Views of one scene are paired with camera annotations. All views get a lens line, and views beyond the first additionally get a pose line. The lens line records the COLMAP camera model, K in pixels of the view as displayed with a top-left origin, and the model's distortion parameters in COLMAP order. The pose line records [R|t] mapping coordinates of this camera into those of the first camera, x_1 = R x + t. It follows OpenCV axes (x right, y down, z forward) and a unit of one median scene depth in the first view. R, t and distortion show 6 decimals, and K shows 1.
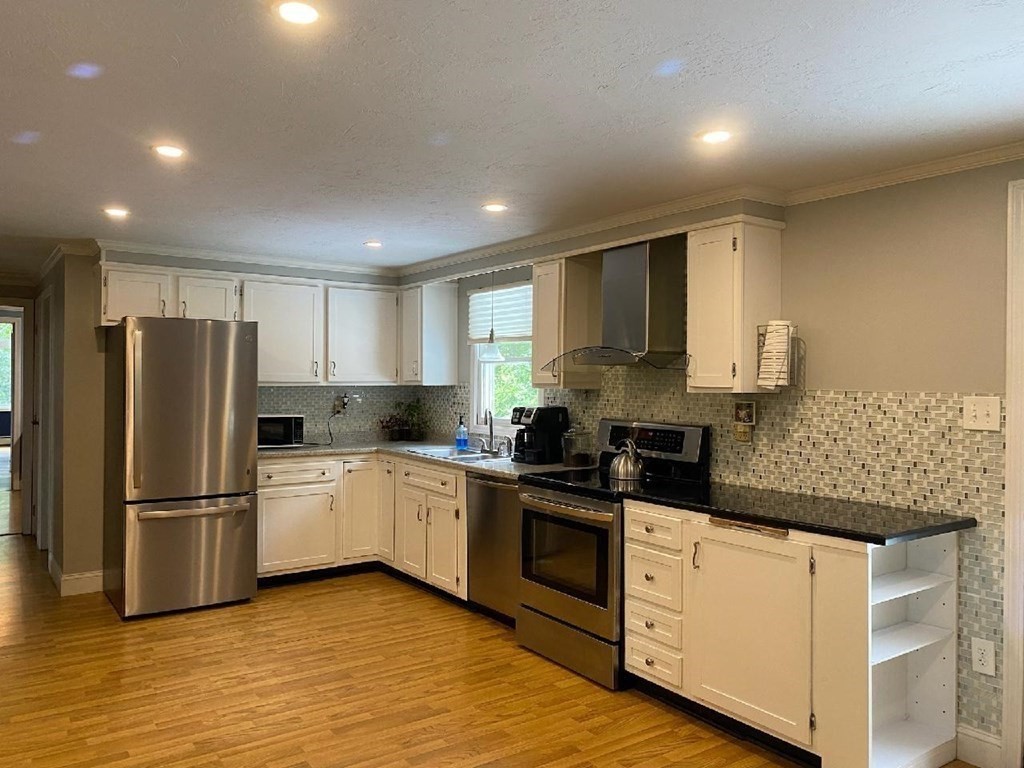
lens RADIAL K [[777.8, 0, 512.6], [0, 777.8, 378.6], [0, 0, 1]] dist [0.059373, -0.065962]
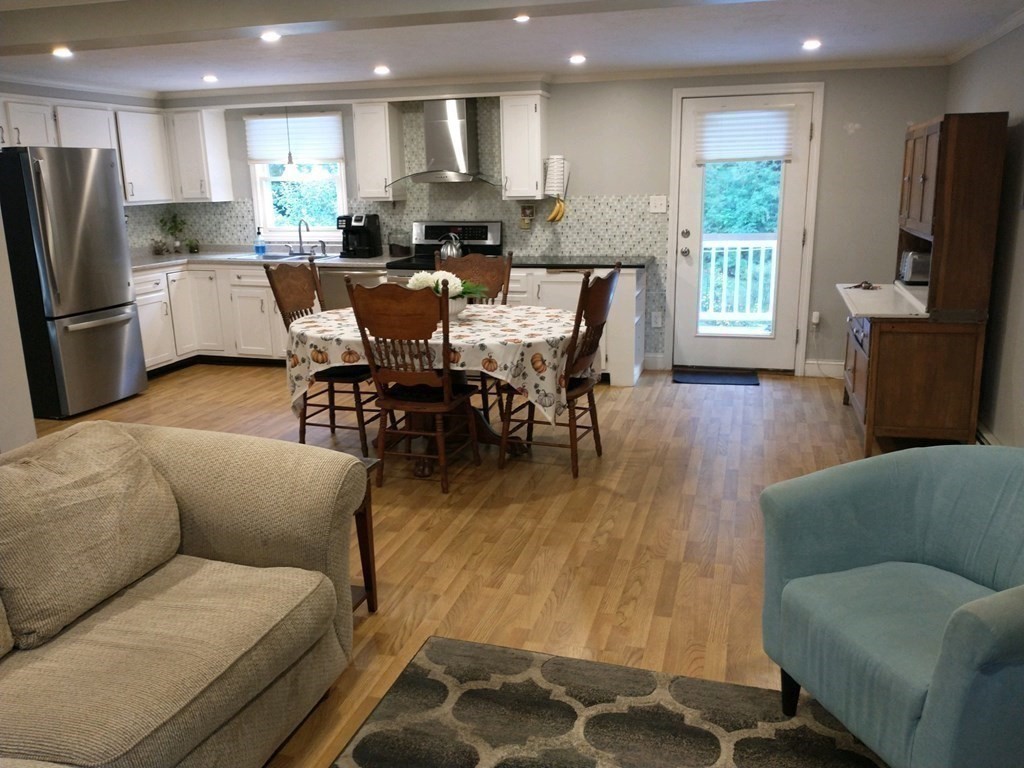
lens RADIAL K [[823.1, 0, 512.0], [0, 823.1, 384.0], [0, 0, 1]] dist [0.067153, -0.146497]
pose [[0.780841, -0.170286, 0.601074, -0.824479], [0.022773, 0.969253, 0.245009, -0.030723], [-0.624314, -0.177625, 0.760711, -0.380074]]
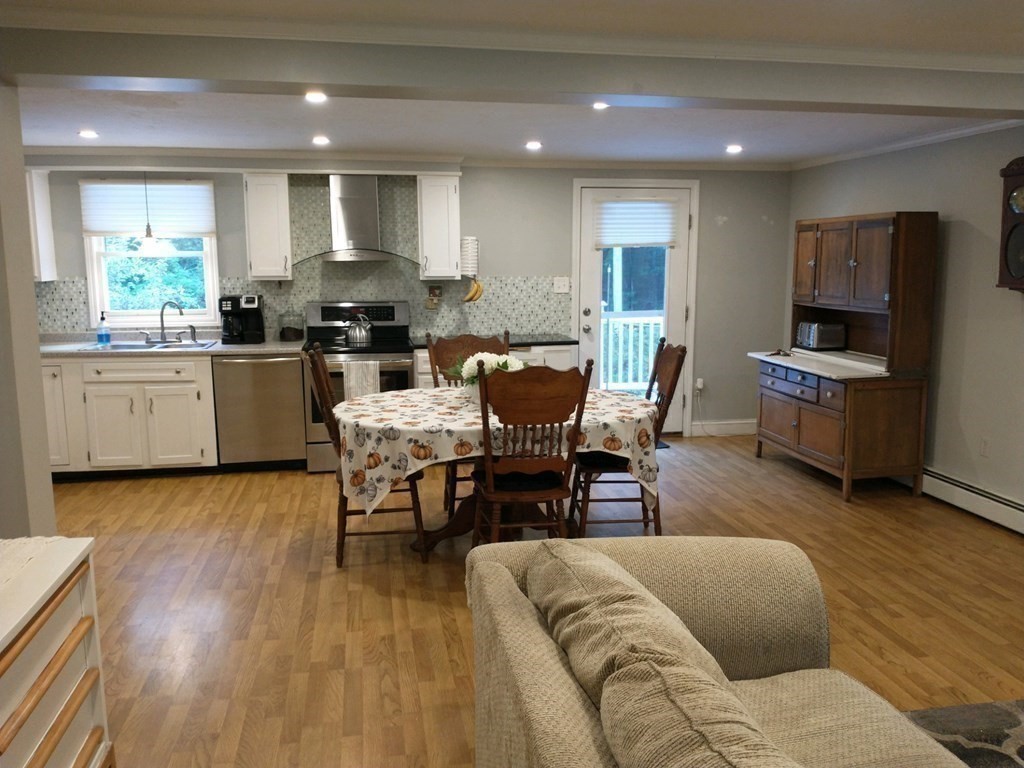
lens RADIAL K [[823.1, 0, 512.0], [0, 823.1, 384.0], [0, 0, 1]] dist [0.067153, -0.146497]
pose [[0.422838, -0.144660, 0.894585, -1.161361], [0.005436, 0.987564, 0.157126, -0.033705], [-0.906189, -0.061576, 0.418365, 0.111803]]
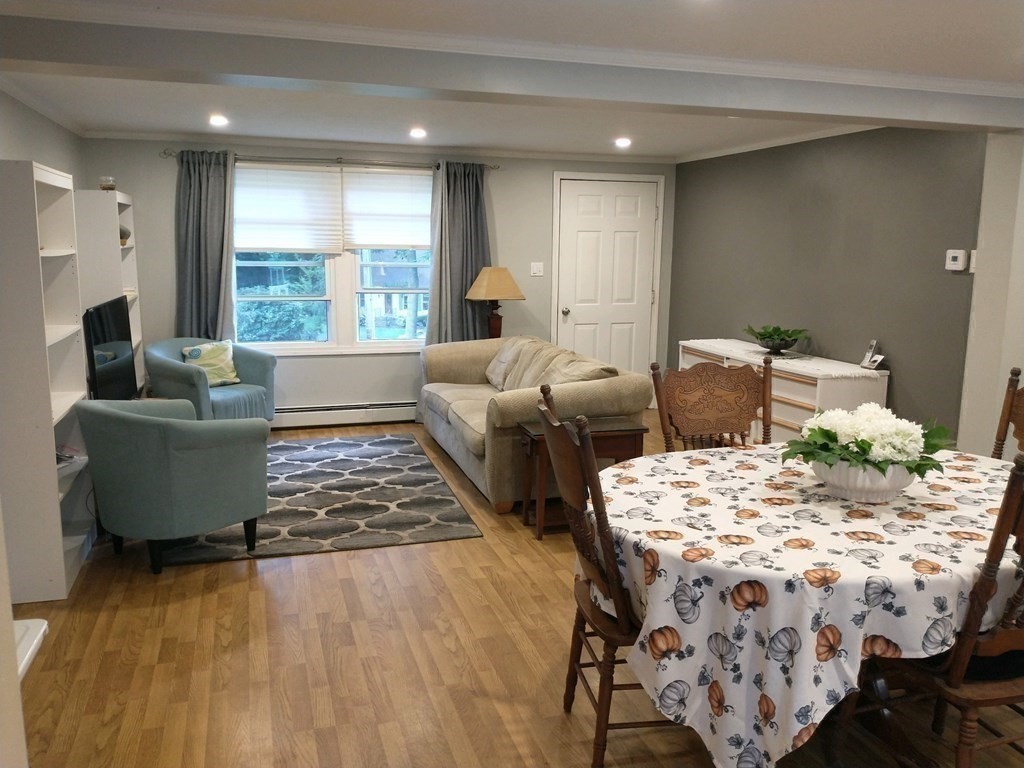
lens RADIAL K [[823.1, 0, 512.0], [0, 823.1, 384.0], [0, 0, 1]] dist [0.067153, -0.146497]
pose [[-0.305369, 0.150048, -0.940338, 0.516448], [-0.011842, 0.986832, 0.161313, -0.022709], [0.952161, 0.060395, -0.299571, 0.531420]]
